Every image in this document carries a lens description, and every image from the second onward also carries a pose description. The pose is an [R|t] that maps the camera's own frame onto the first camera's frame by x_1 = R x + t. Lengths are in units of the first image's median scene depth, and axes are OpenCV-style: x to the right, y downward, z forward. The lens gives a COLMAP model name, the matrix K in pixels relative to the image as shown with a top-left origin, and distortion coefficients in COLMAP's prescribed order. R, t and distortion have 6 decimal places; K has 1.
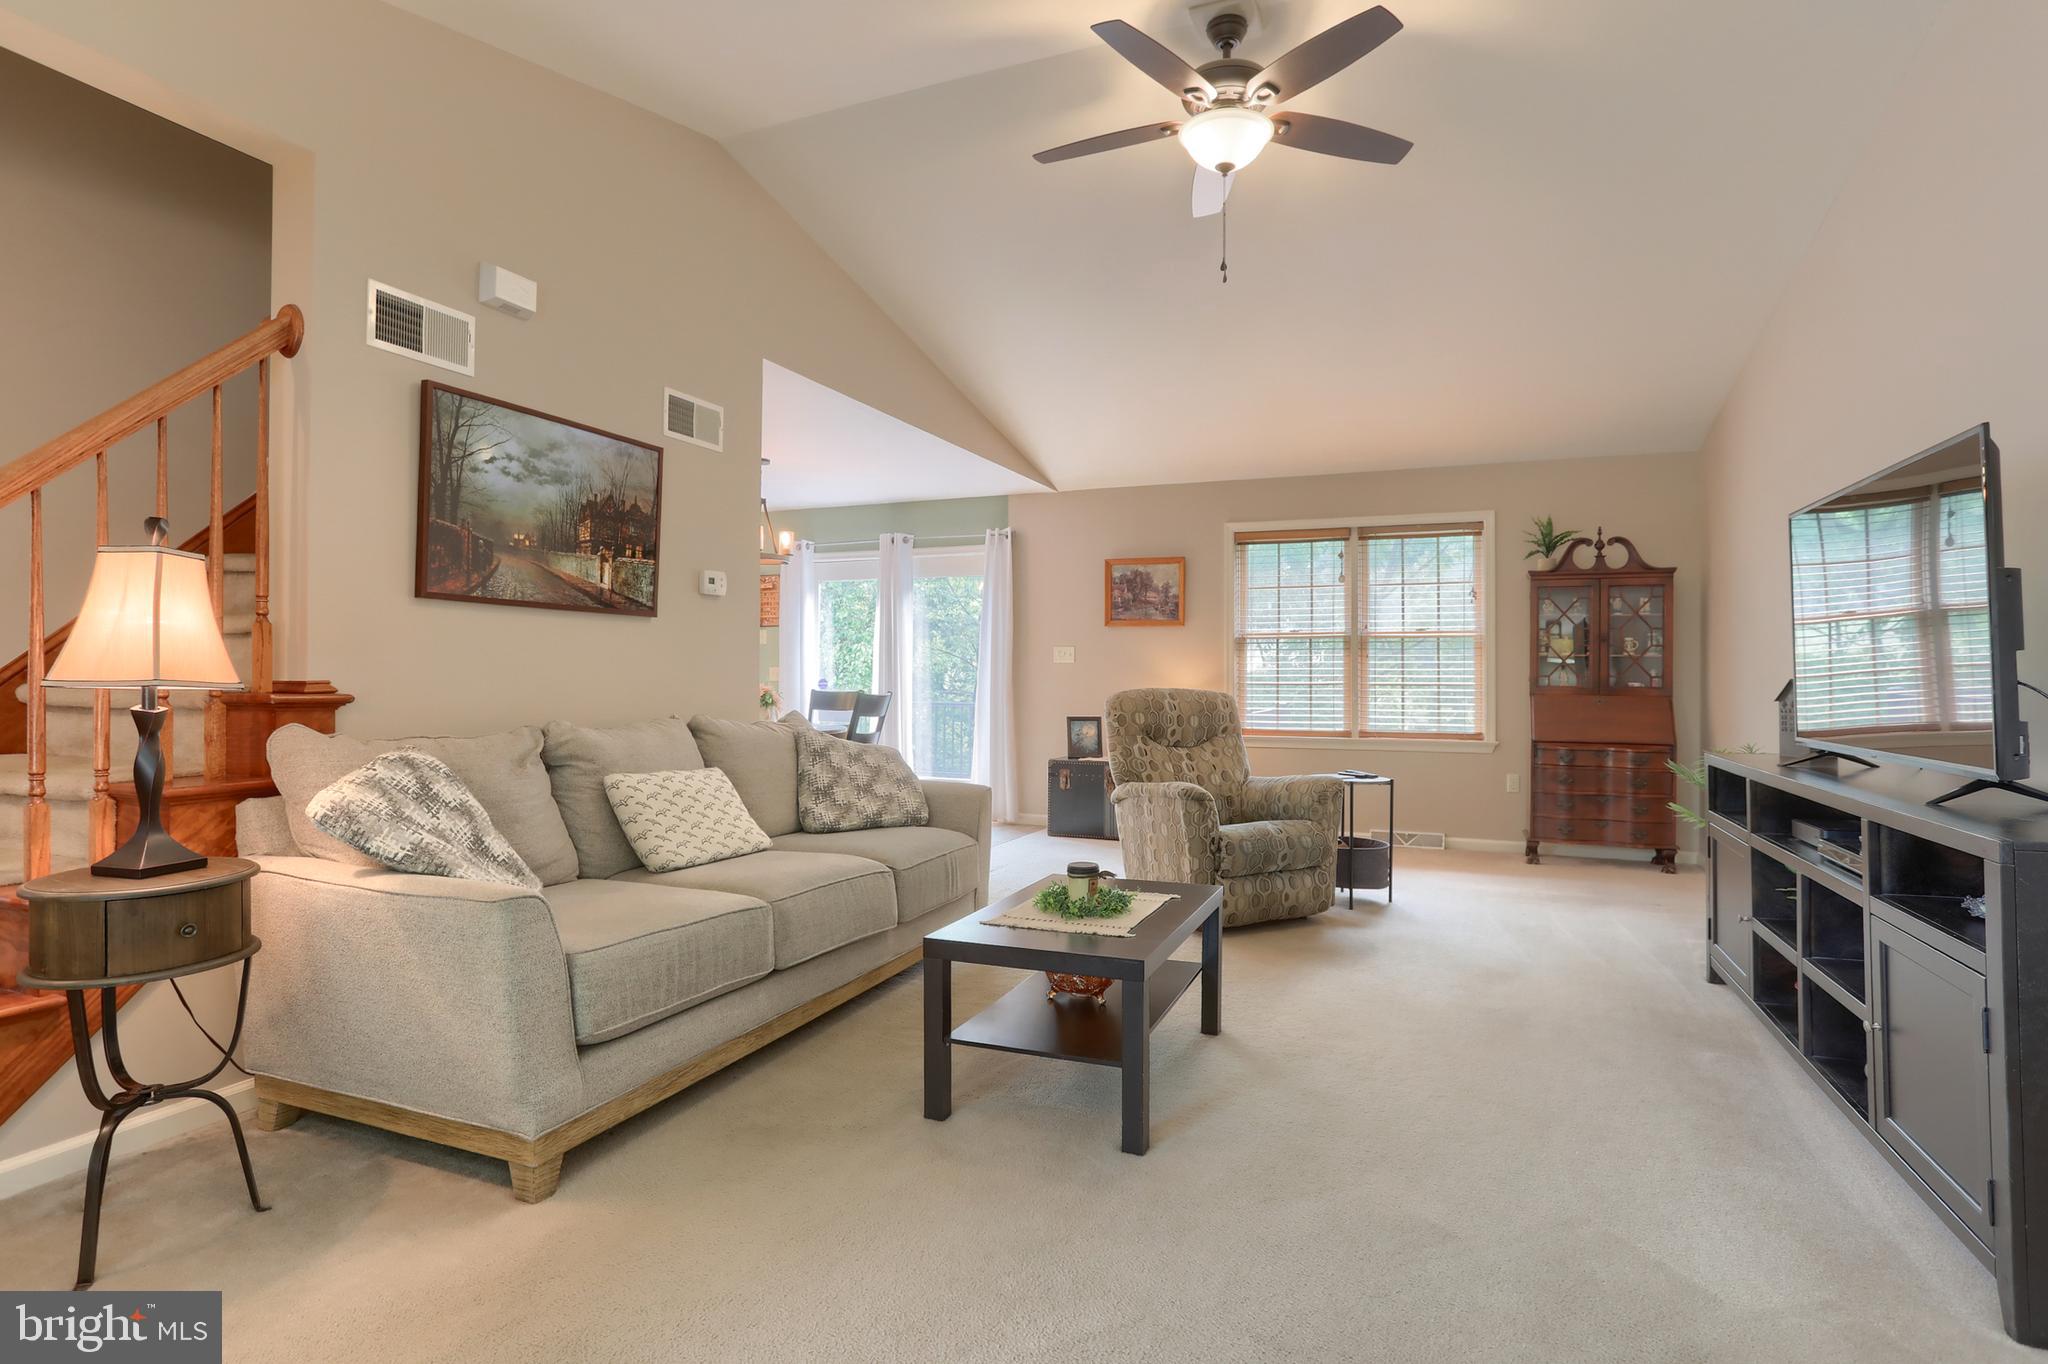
lens RADIAL K [[1041.6, 0, 1026.3], [0, 1041.6, 669.3], [0, 0, 1]] dist [-0.059028, 0.035895]
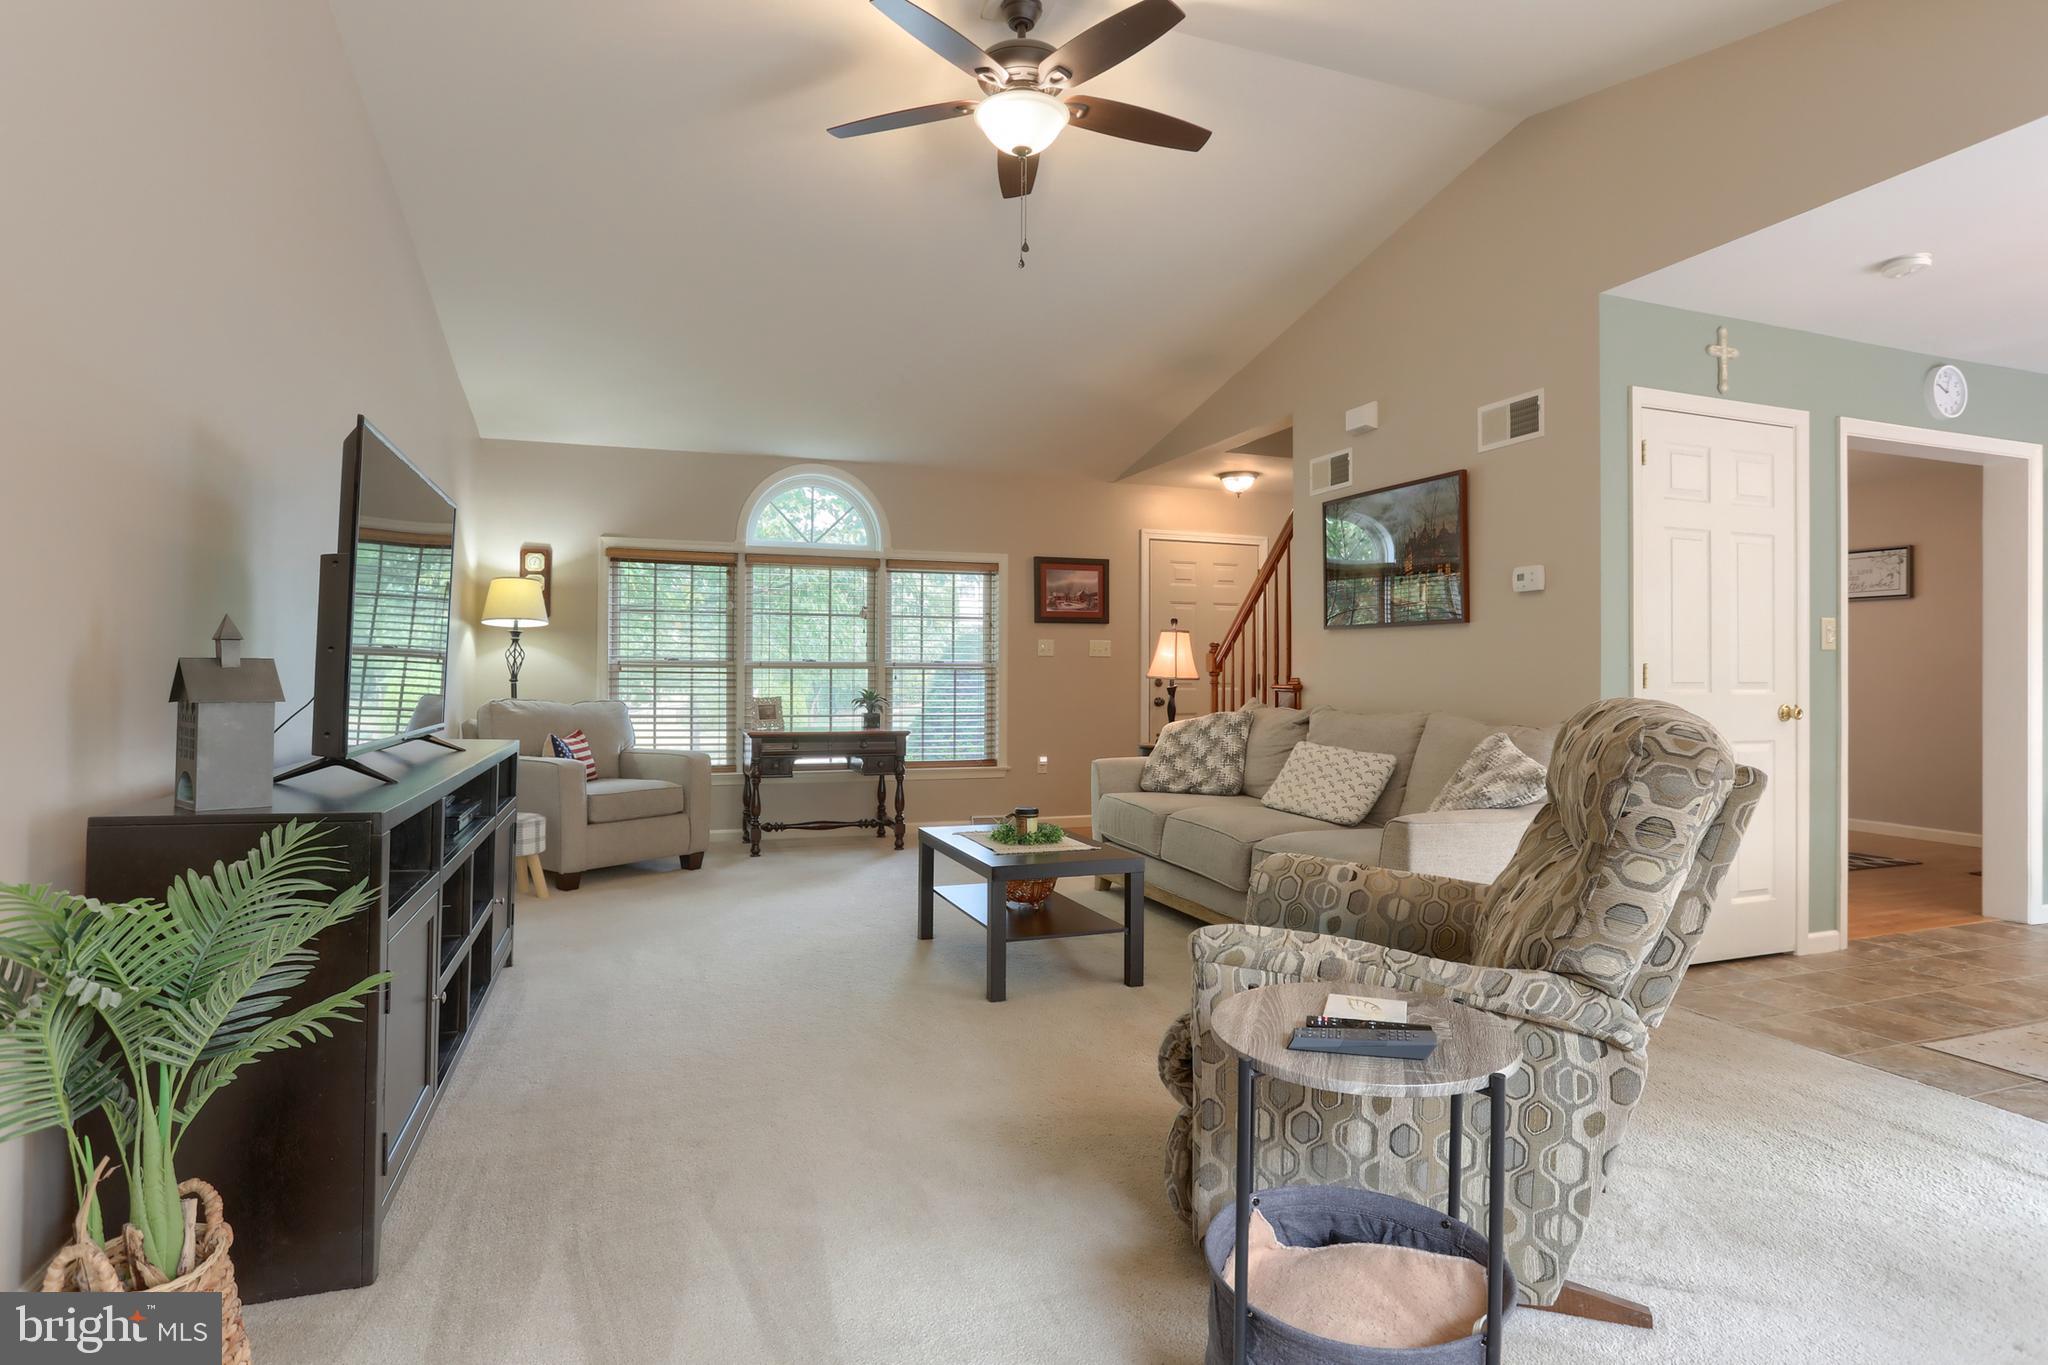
lens RADIAL K [[1058.9, 0, 1032.5], [0, 1058.9, 663.9], [0, 0, 1]] dist [-0.061161, 0.032941]
pose [[-0.729583, -0.017567, -0.683667, 0.901171], [-0.005887, 0.999794, -0.019409, 0.022315], [0.683867, -0.010136, -0.729536, 1.811463]]
